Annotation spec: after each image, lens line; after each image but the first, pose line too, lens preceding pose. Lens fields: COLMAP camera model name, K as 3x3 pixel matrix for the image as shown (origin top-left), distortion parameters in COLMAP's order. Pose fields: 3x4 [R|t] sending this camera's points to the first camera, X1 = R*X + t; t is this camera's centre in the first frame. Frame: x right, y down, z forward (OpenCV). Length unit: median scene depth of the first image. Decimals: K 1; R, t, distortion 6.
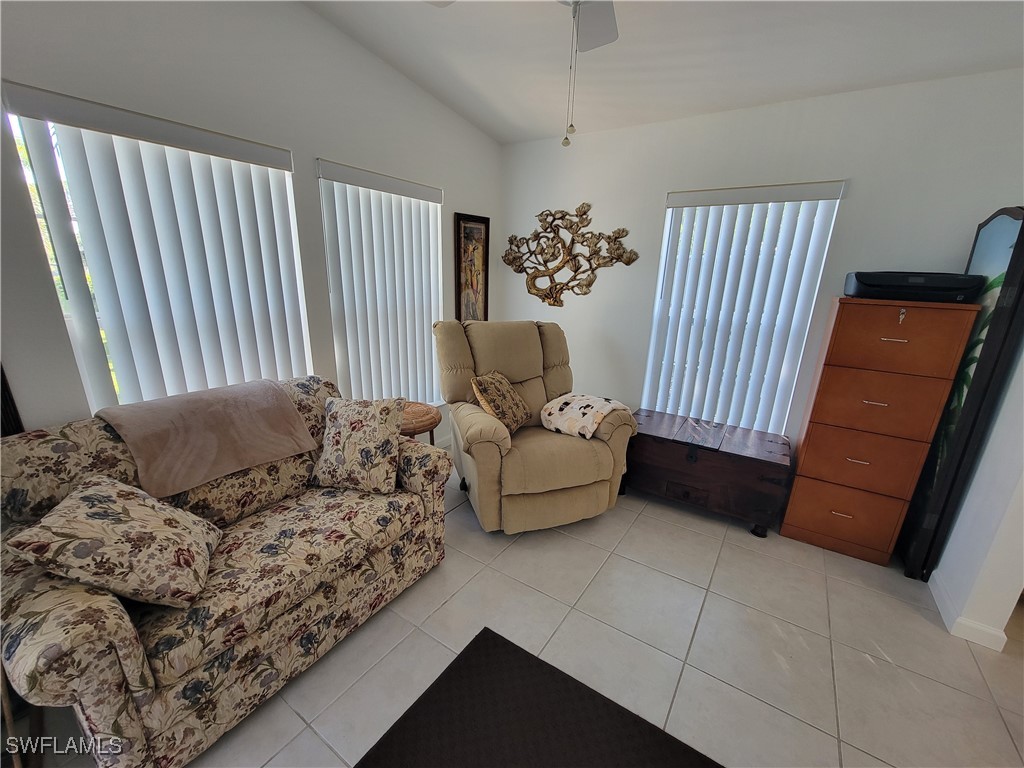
lens RADIAL K [[418.3, 0, 512.9], [0, 418.3, 391.3], [0, 0, 1]] dist [-0.009673, 0.003868]
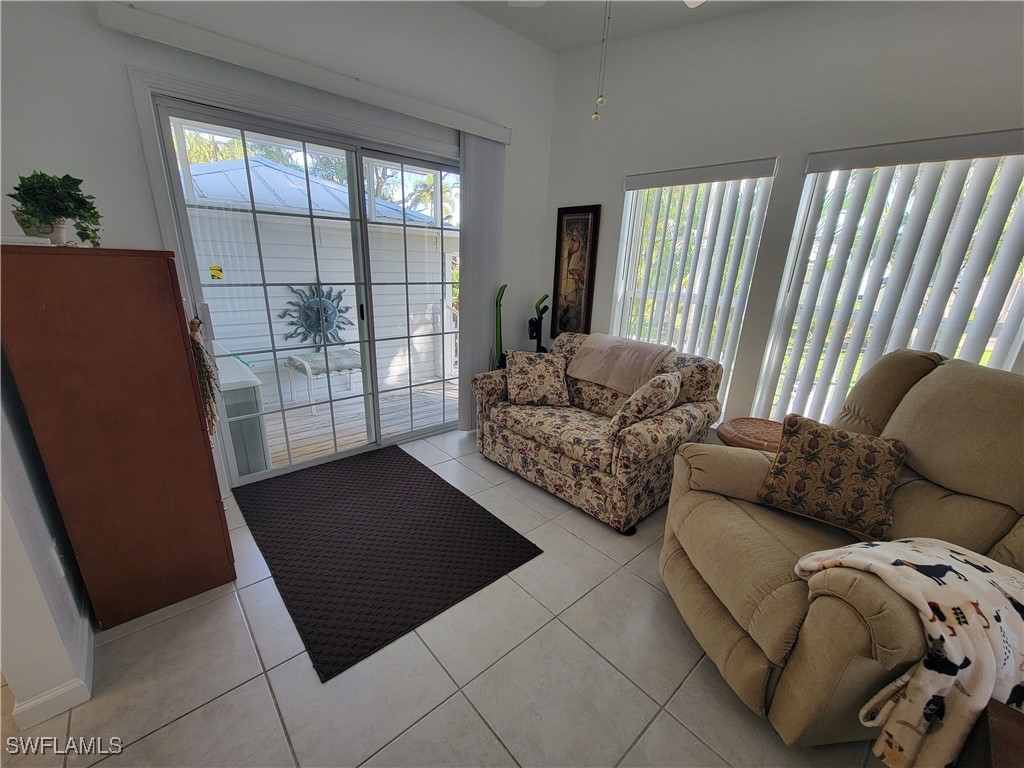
lens RADIAL K [[418.3, 0, 510.4], [0, 418.3, 391.9], [0, 0, 1]] dist [-0.009673, 0.003868]
pose [[-0.240217, 0.255660, -0.936447, 1.057804], [-0.316943, 0.891169, 0.324601, -0.221847], [0.917520, 0.374775, -0.133044, 0.989343]]
